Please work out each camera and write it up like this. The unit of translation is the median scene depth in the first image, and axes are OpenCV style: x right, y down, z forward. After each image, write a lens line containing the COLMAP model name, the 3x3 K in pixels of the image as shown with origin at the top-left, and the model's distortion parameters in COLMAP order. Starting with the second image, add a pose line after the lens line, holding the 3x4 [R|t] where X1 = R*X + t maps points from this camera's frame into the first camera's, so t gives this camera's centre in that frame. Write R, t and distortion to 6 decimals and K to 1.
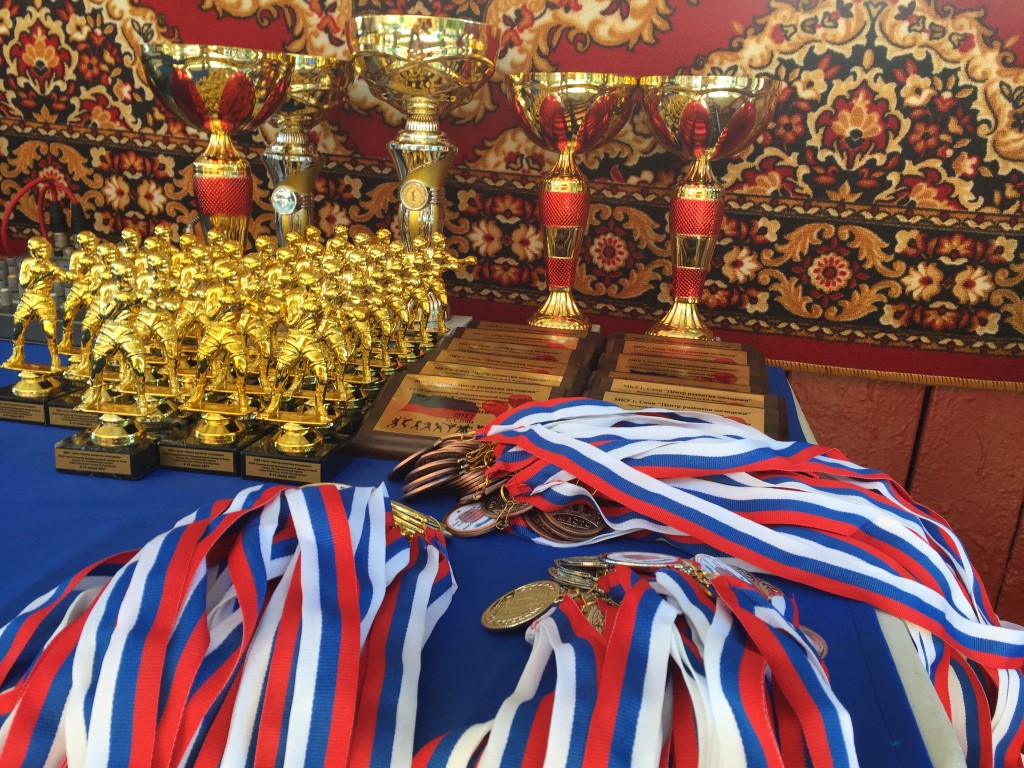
lens RADIAL K [[854.1, 0, 507.3], [0, 854.1, 385.9], [0, 0, 1]] dist [0.072977, -0.120039]
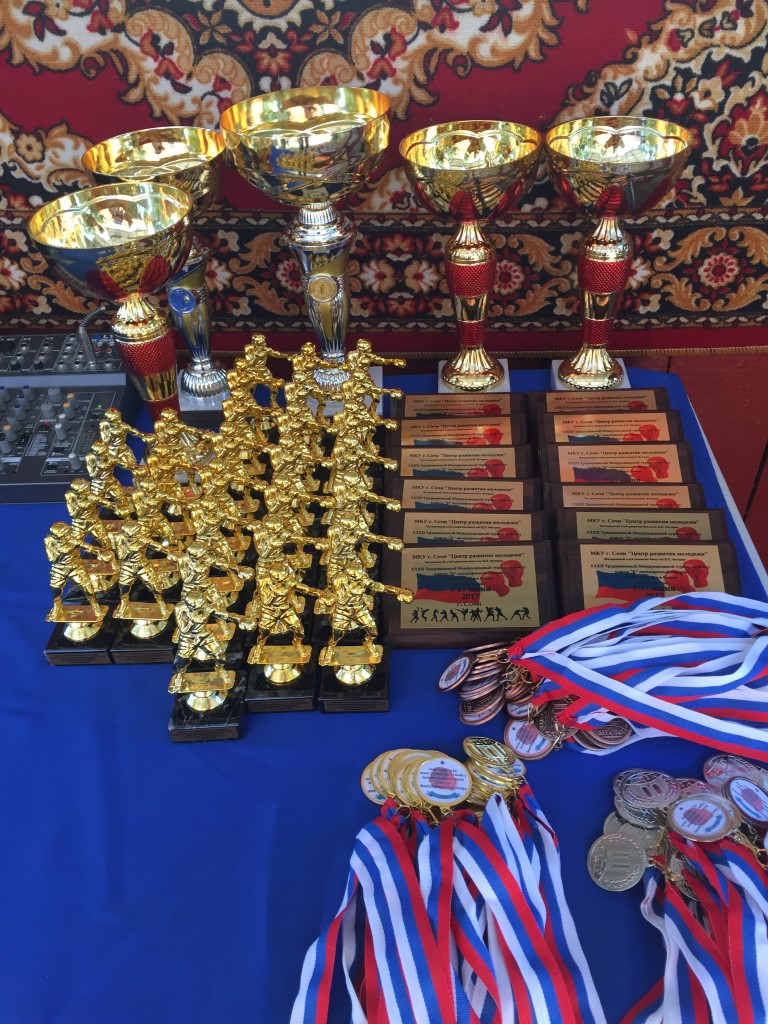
lens RADIAL K [[854.1, 0, 389.8], [0, 854.1, 513.1], [0, 0, 1]] dist [0.072977, -0.120039]
pose [[0.979905, -0.190709, 0.058456, -0.131180], [0.148937, 0.894486, 0.421559, -0.371599], [-0.132683, -0.404381, 0.904915, -0.003853]]
